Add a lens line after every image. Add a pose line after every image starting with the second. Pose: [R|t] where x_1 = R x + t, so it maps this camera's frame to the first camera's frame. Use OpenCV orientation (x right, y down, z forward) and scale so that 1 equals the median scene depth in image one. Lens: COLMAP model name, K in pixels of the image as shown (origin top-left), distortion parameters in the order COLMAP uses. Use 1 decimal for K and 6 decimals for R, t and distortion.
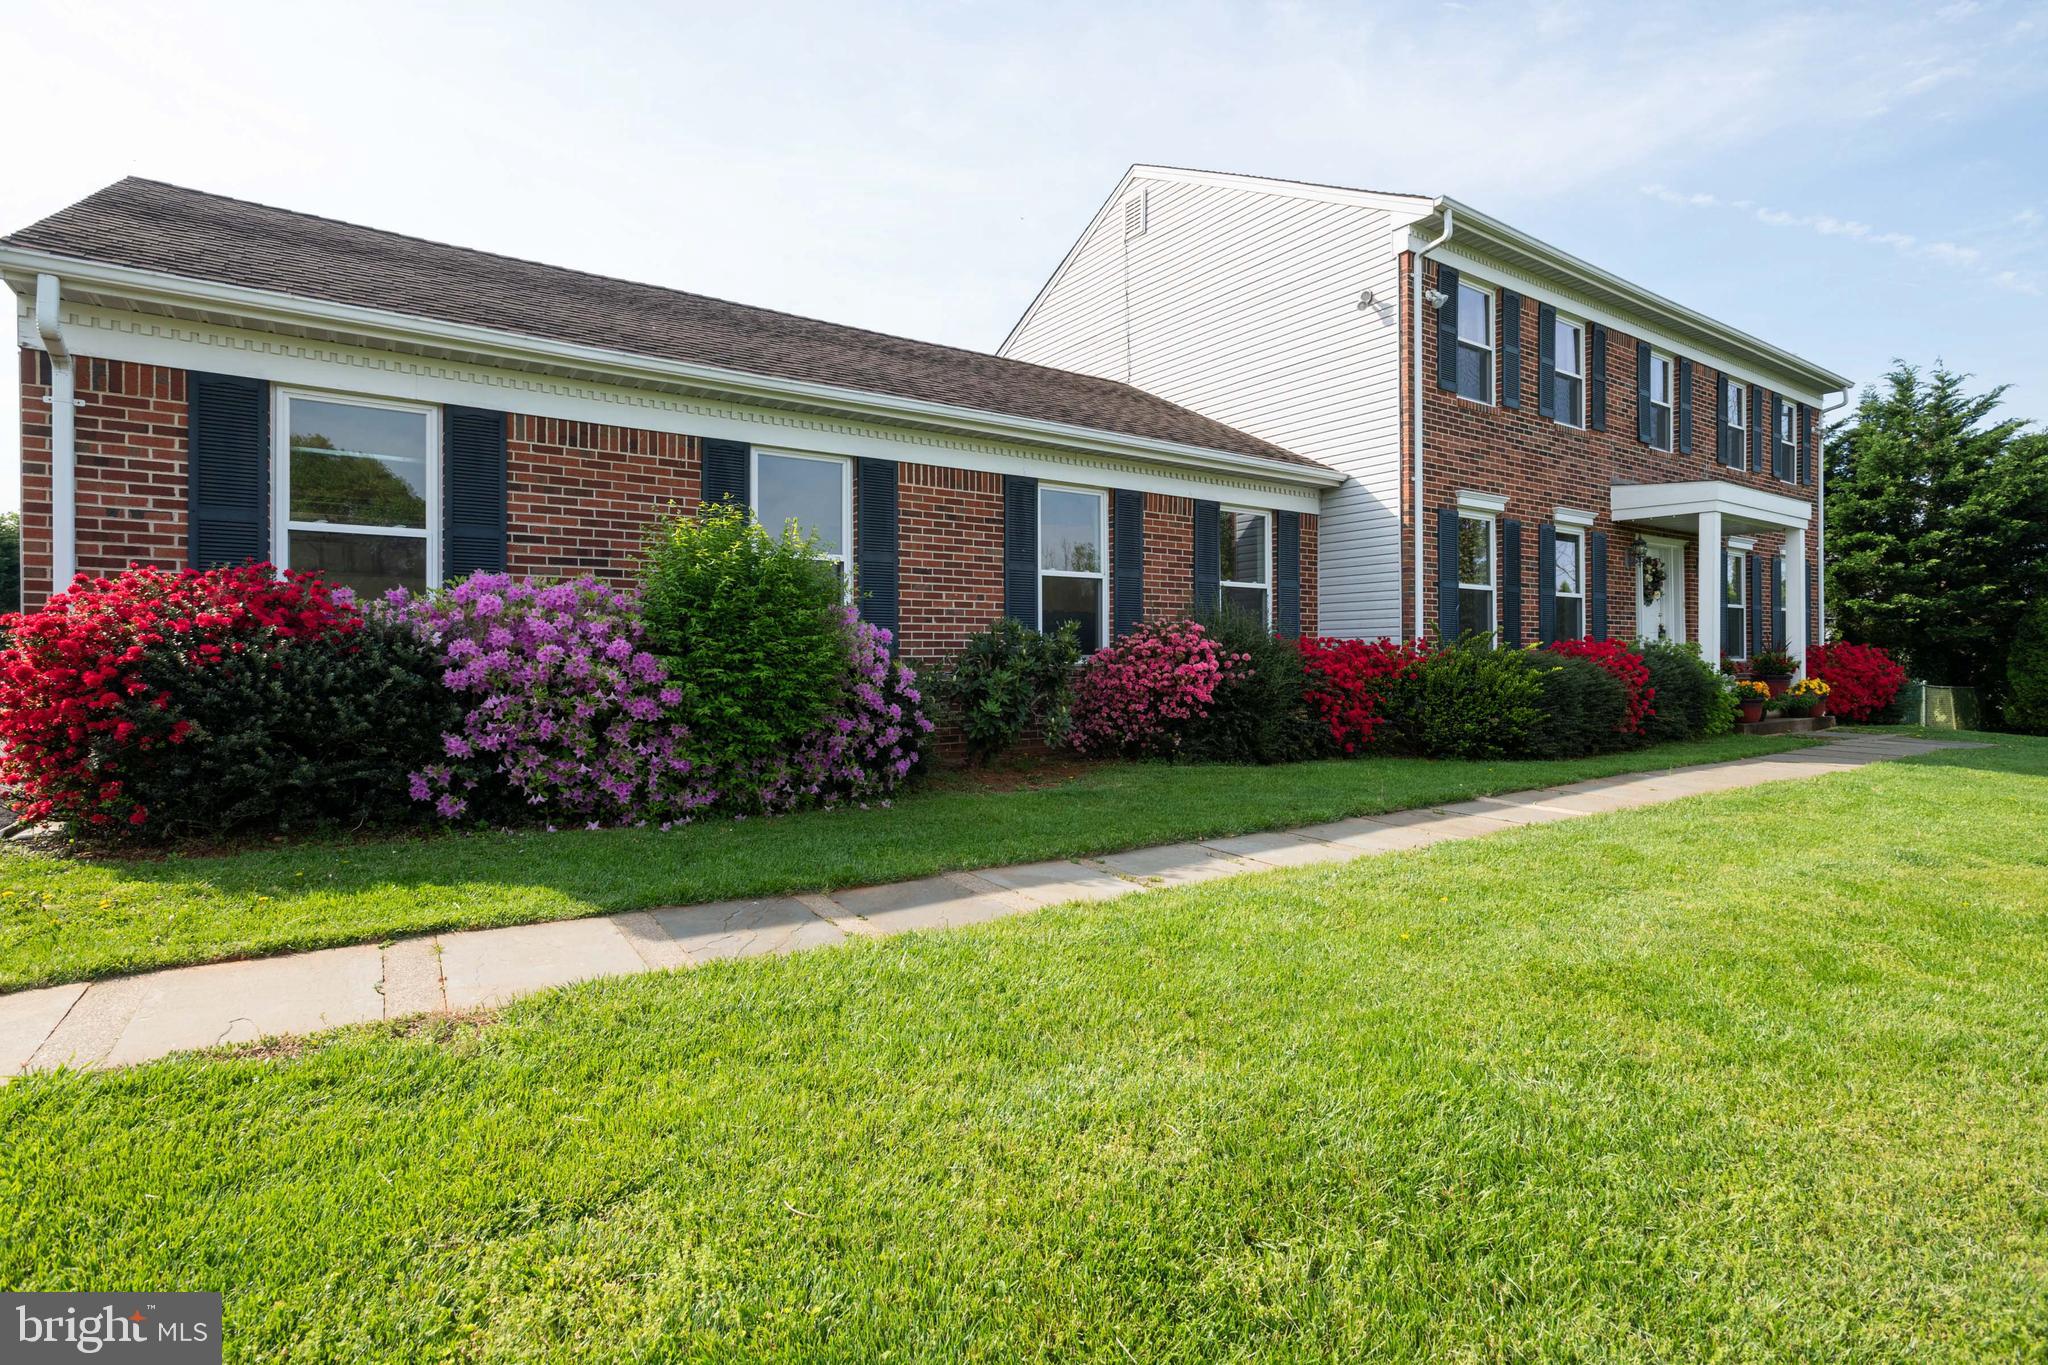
lens RADIAL K [[1007.1, 0, 1022.4], [0, 1007.1, 663.6], [0, 0, 1]] dist [-0.027760, 0.016518]
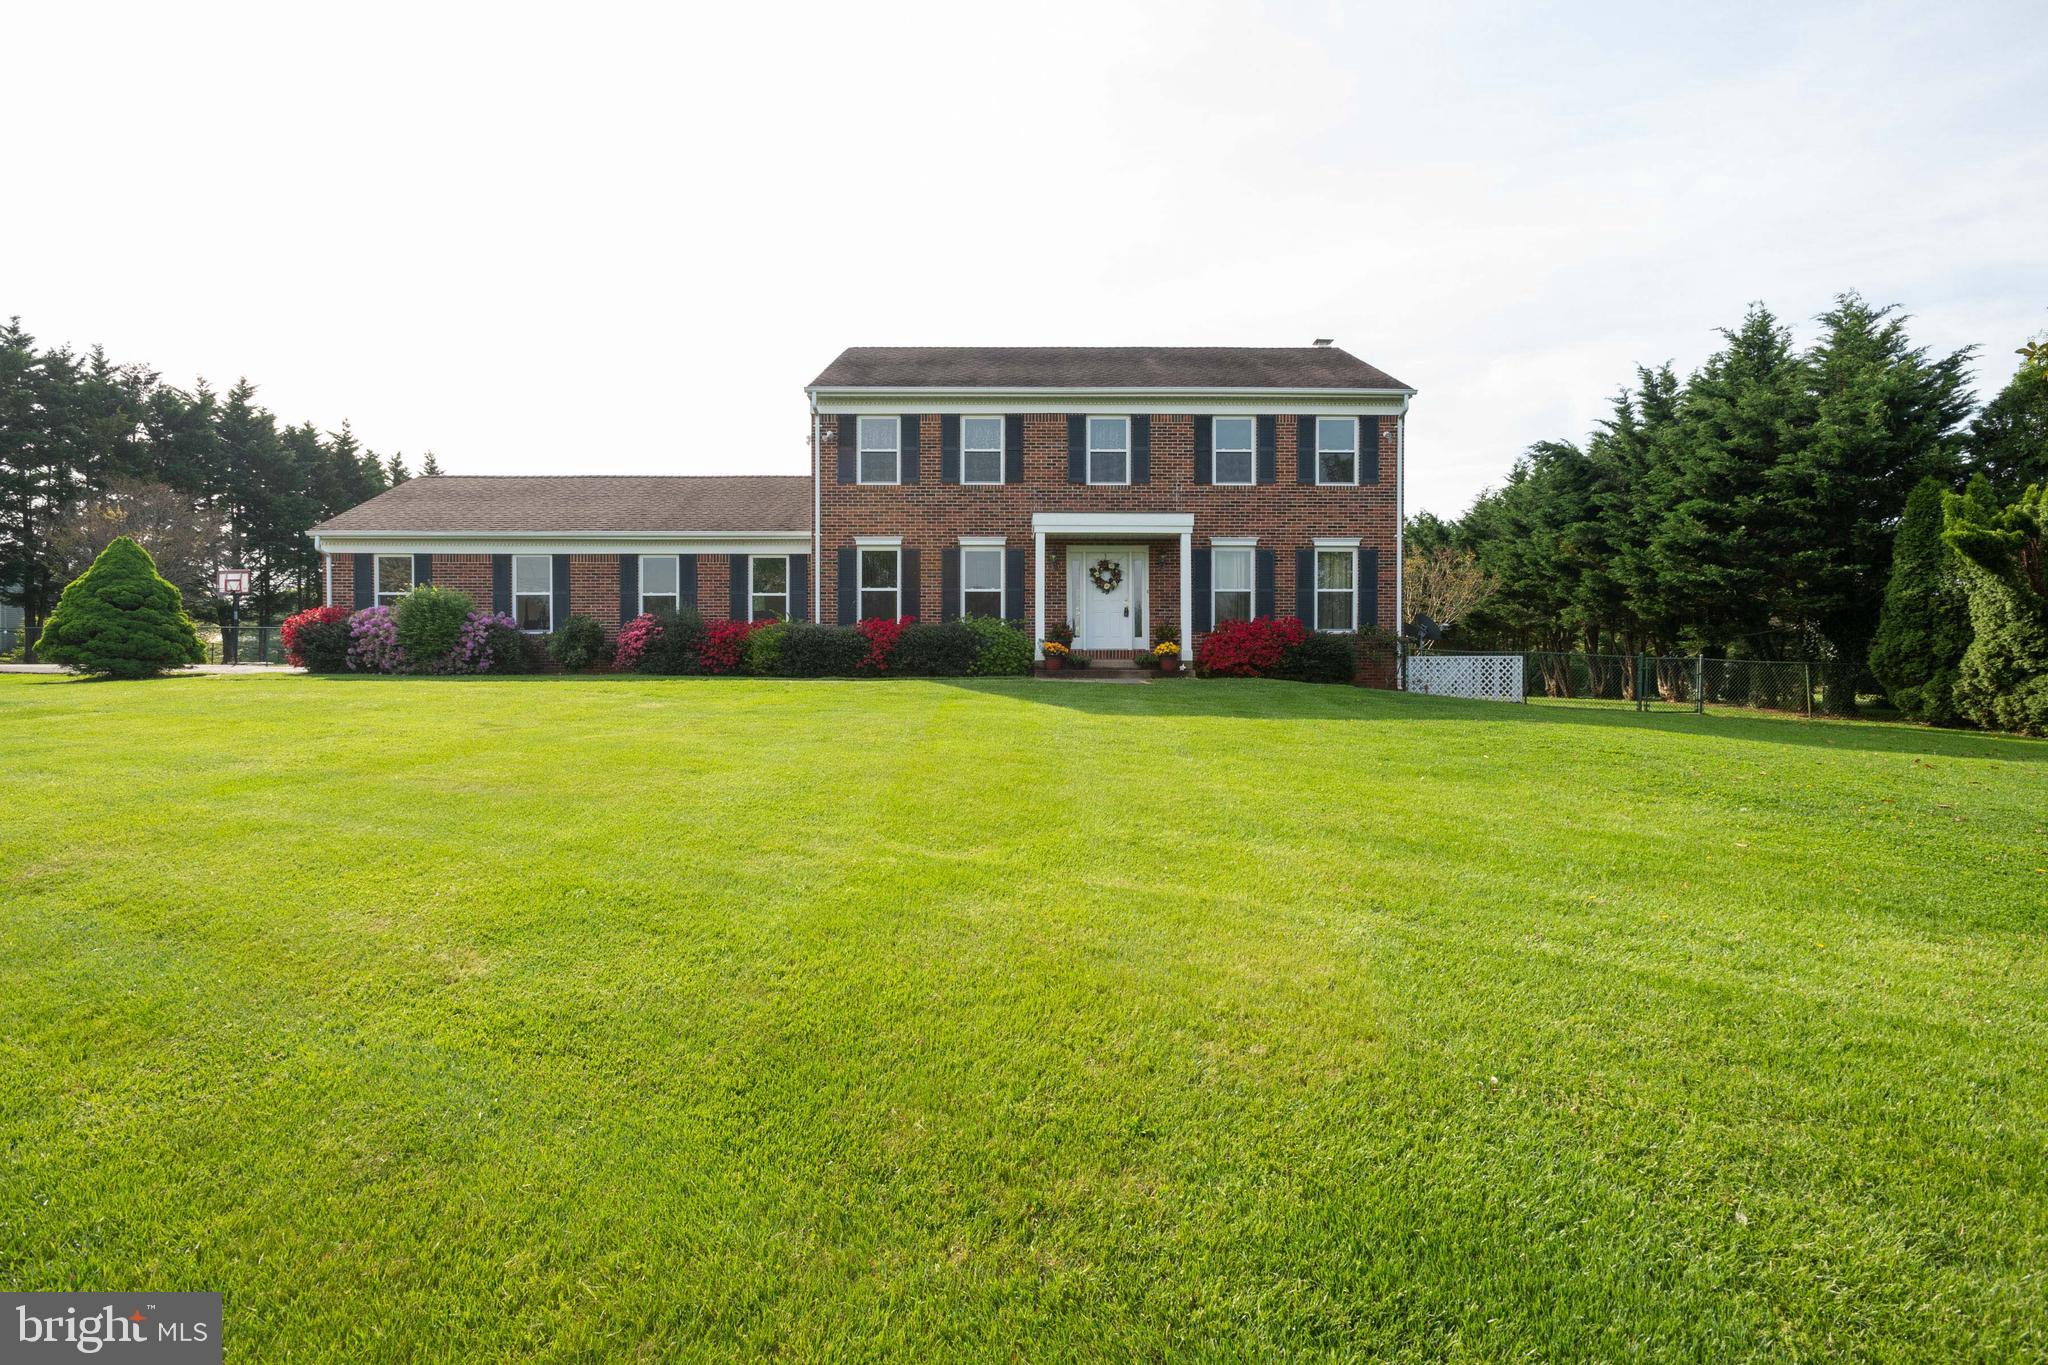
lens RADIAL K [[974.0, 0, 1024.0], [0, 974.0, 682.5], [0, 0, 1]] dist [-0.015703, 0.013314]
pose [[0.815920, 0.008237, -0.578106, 1.771266], [-0.006194, 0.999966, 0.005505, 0.080746], [0.578131, -0.000911, 0.815943, -0.261402]]
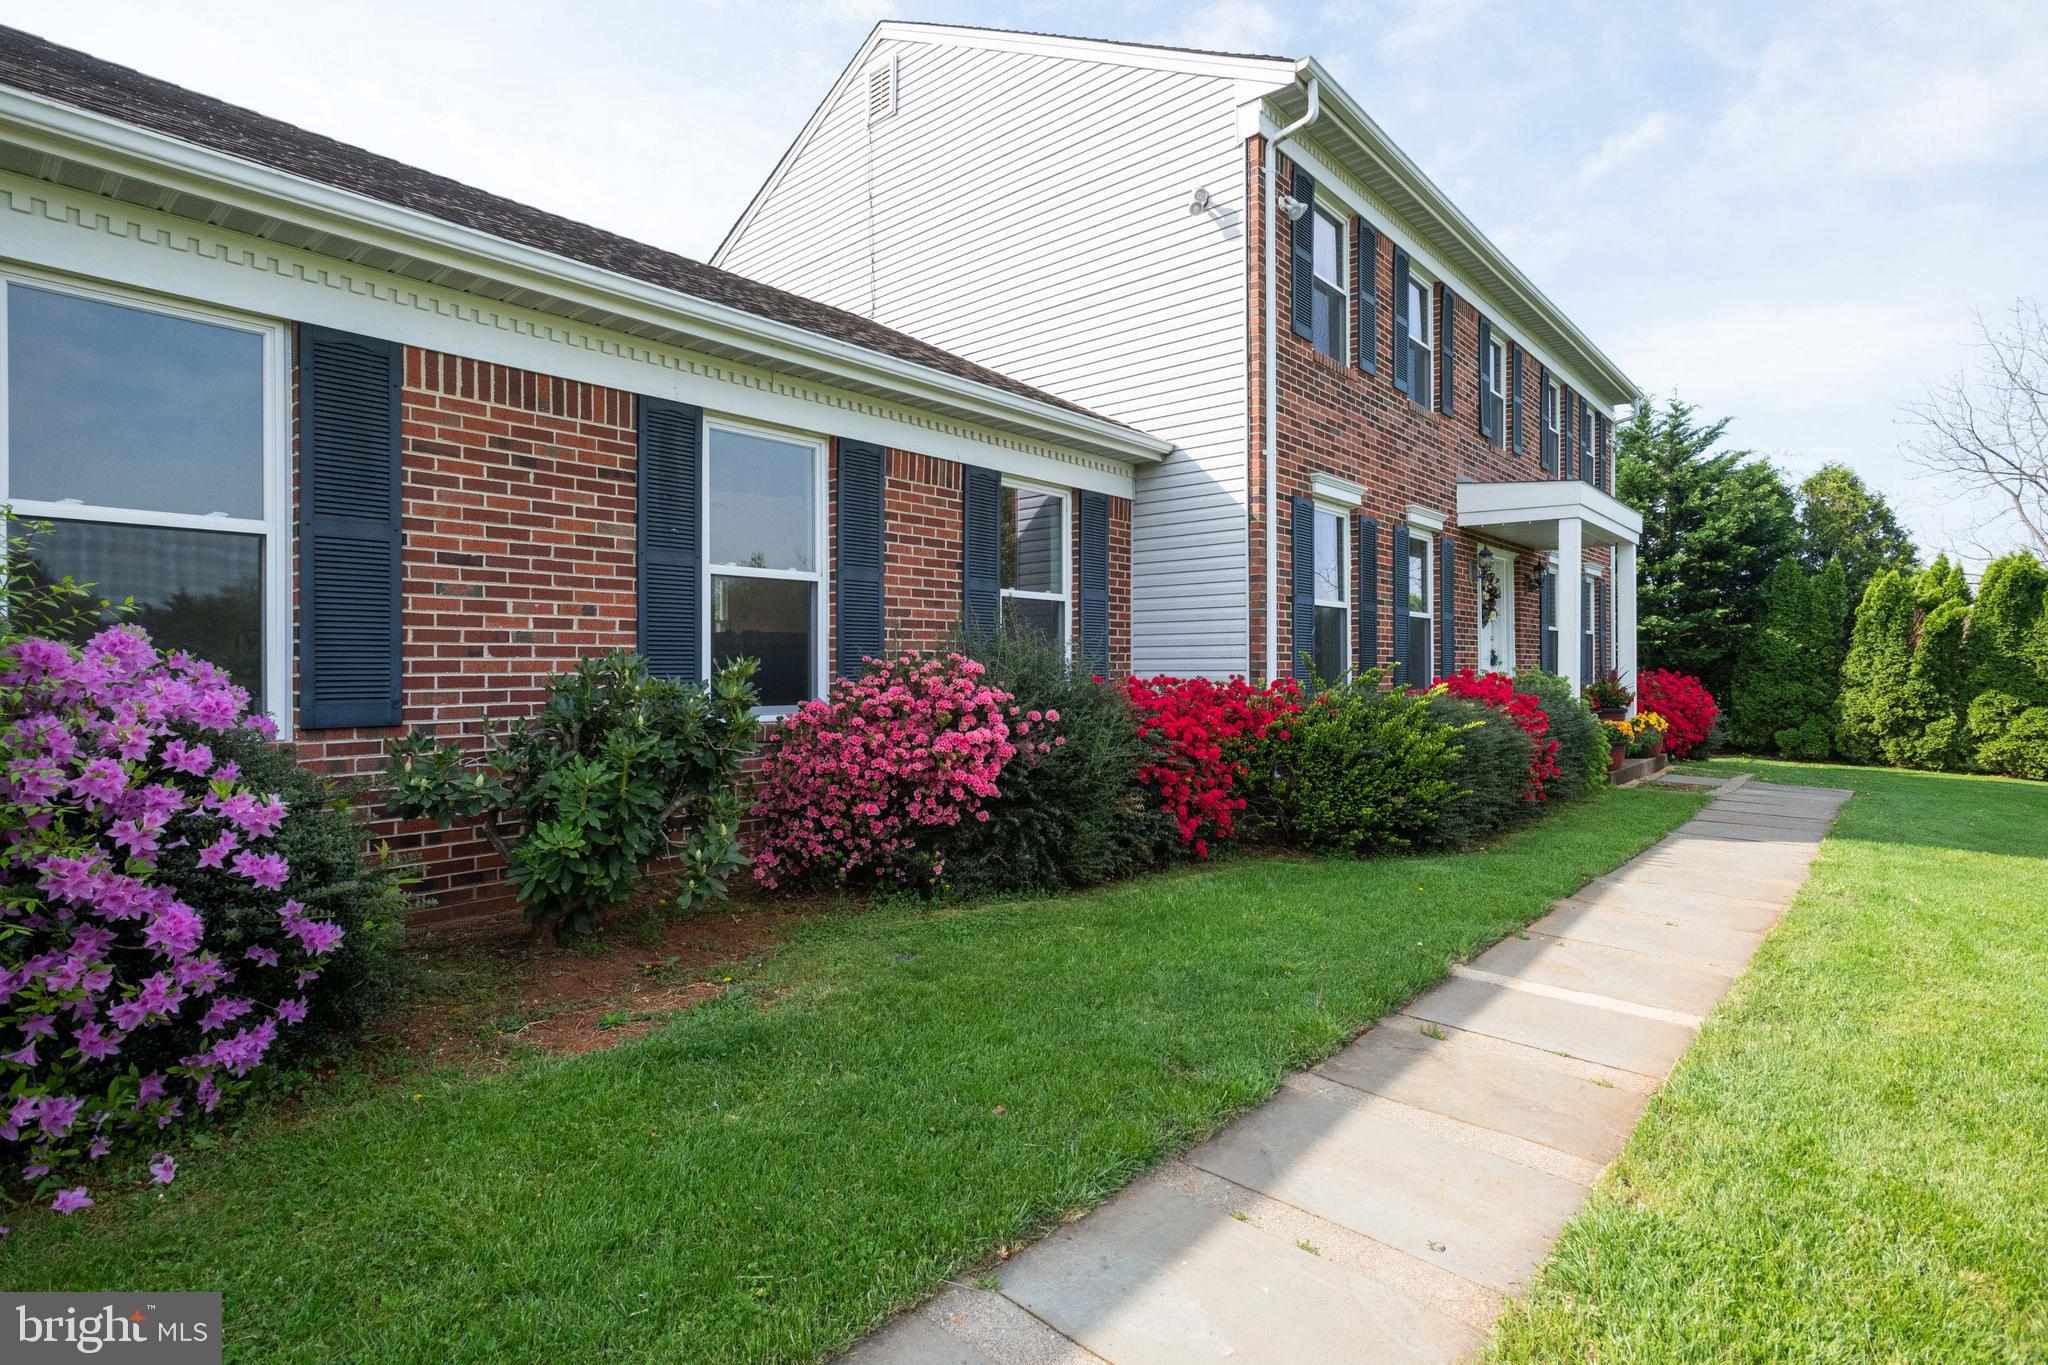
lens RADIAL K [[1007.1, 0, 1022.4], [0, 1007.1, 663.6], [0, 0, 1]] dist [-0.027760, 0.016518]
pose [[0.971641, 0.002430, 0.236449, 0.051510], [-0.000629, 0.999970, -0.007693, -0.027251], [-0.236460, 0.007326, 0.971614, 0.343735]]
